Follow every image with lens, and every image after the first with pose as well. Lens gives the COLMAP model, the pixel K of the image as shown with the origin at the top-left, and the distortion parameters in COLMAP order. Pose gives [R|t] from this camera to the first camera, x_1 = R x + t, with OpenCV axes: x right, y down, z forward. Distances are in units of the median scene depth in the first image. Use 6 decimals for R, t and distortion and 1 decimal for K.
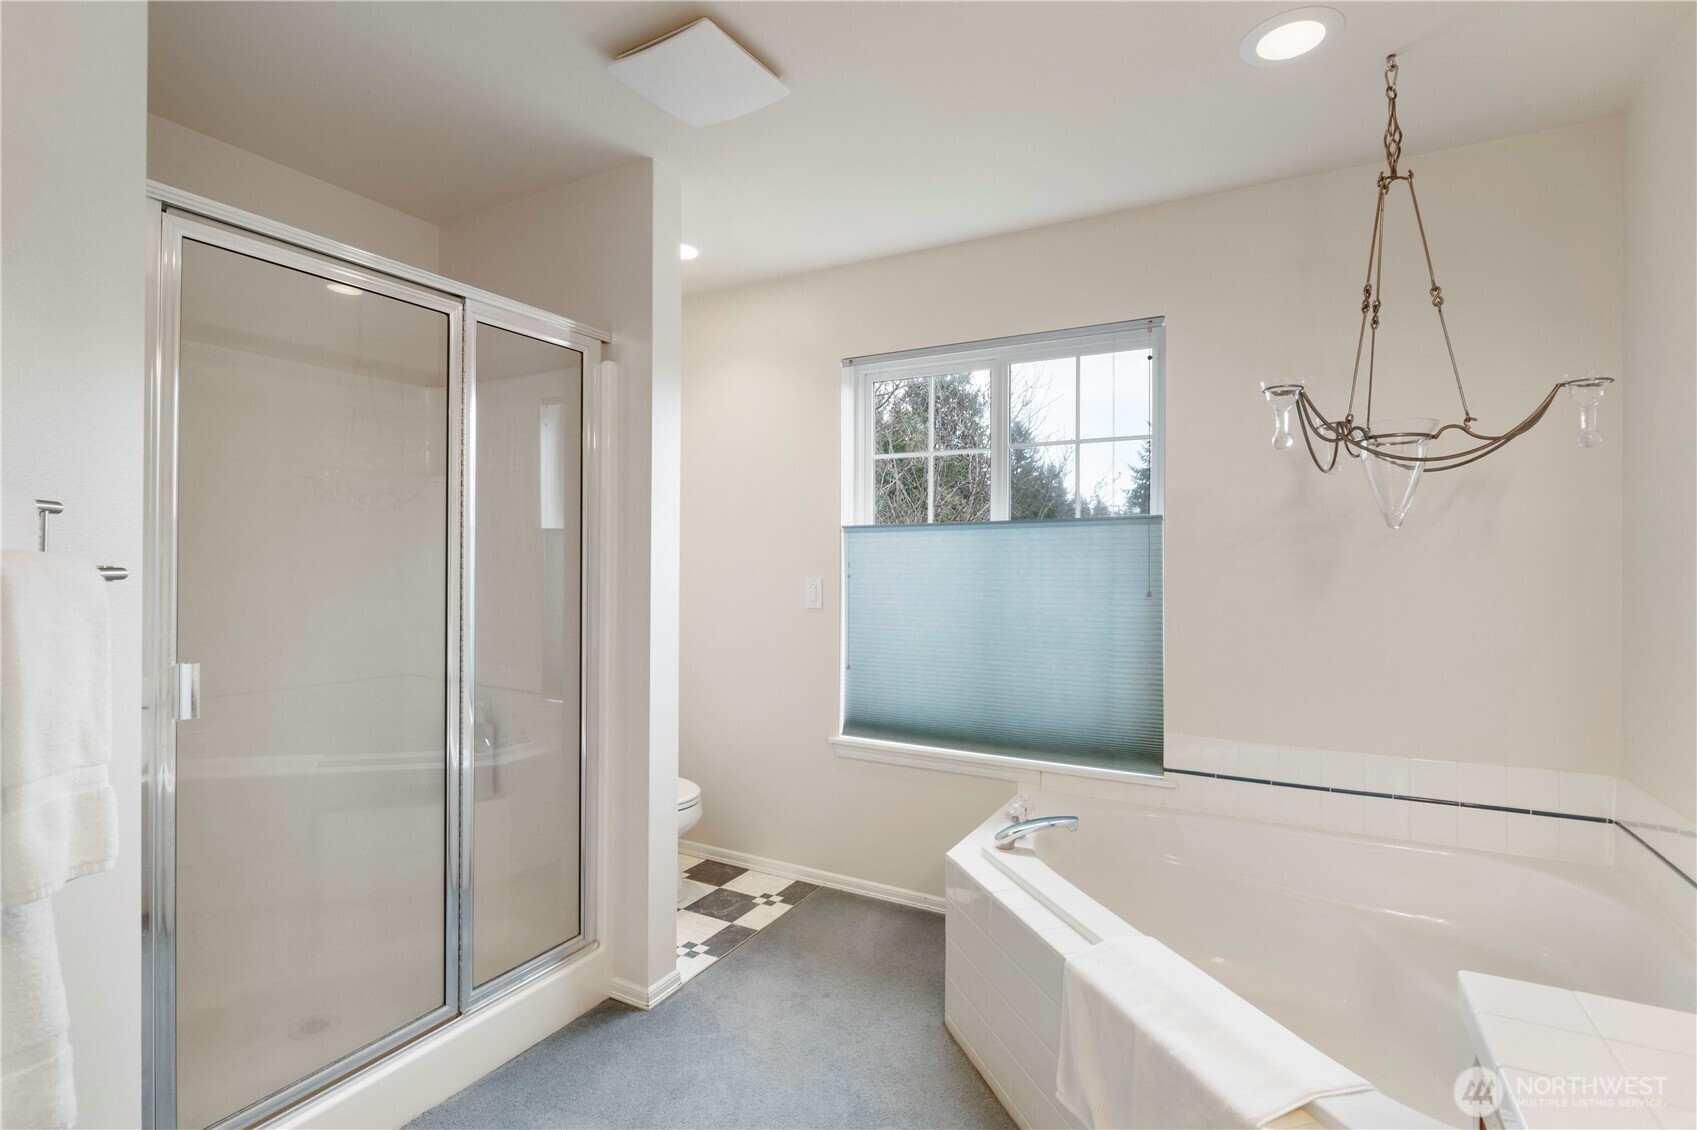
lens RADIAL K [[807.8, 0, 847.2], [0, 807.8, 561.5], [0, 0, 1]] dist [-0.005773, -0.000939]
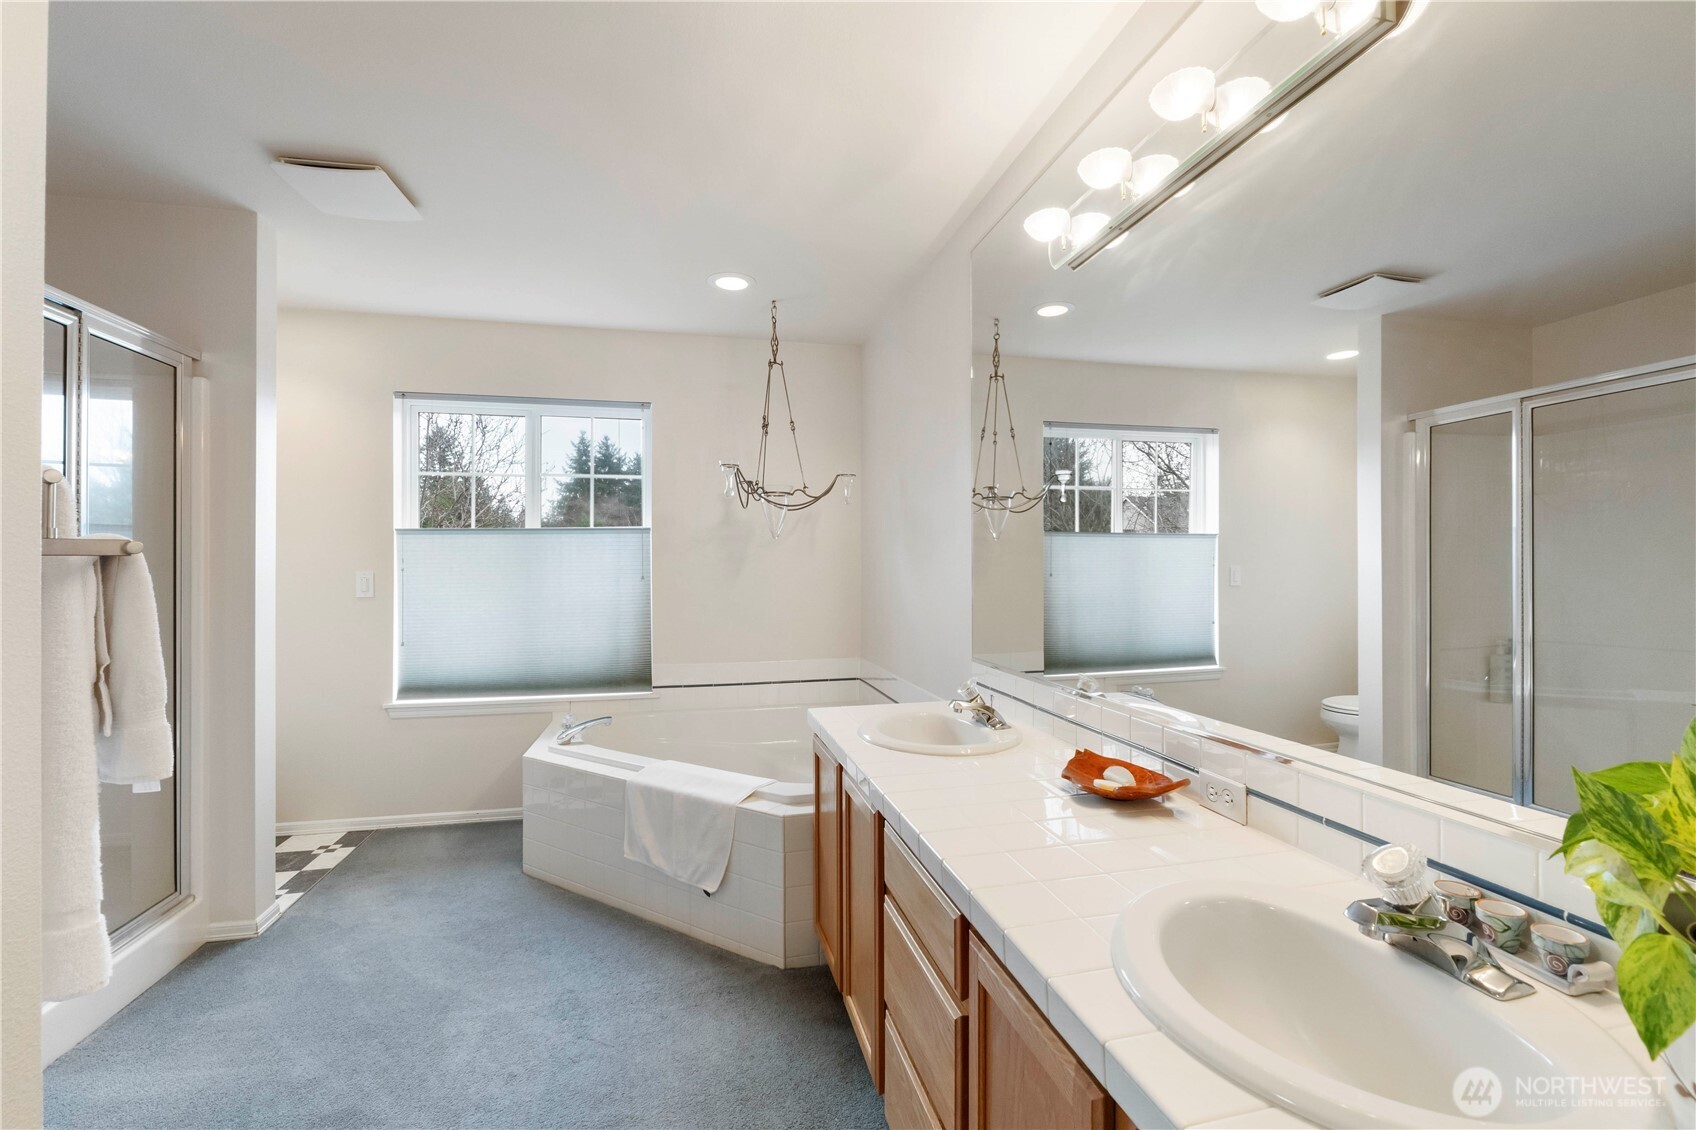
lens RADIAL K [[724.6, 0, 831.4], [0, 724.6, 564.3], [0, 0, 1]] dist [-0.010855, 0.000429]
pose [[0.758801, -0.004202, 0.651309, -0.279532], [0.004648, 0.999989, 0.001036, 0.015212], [-0.651306, 0.002241, 0.758812, -0.327767]]
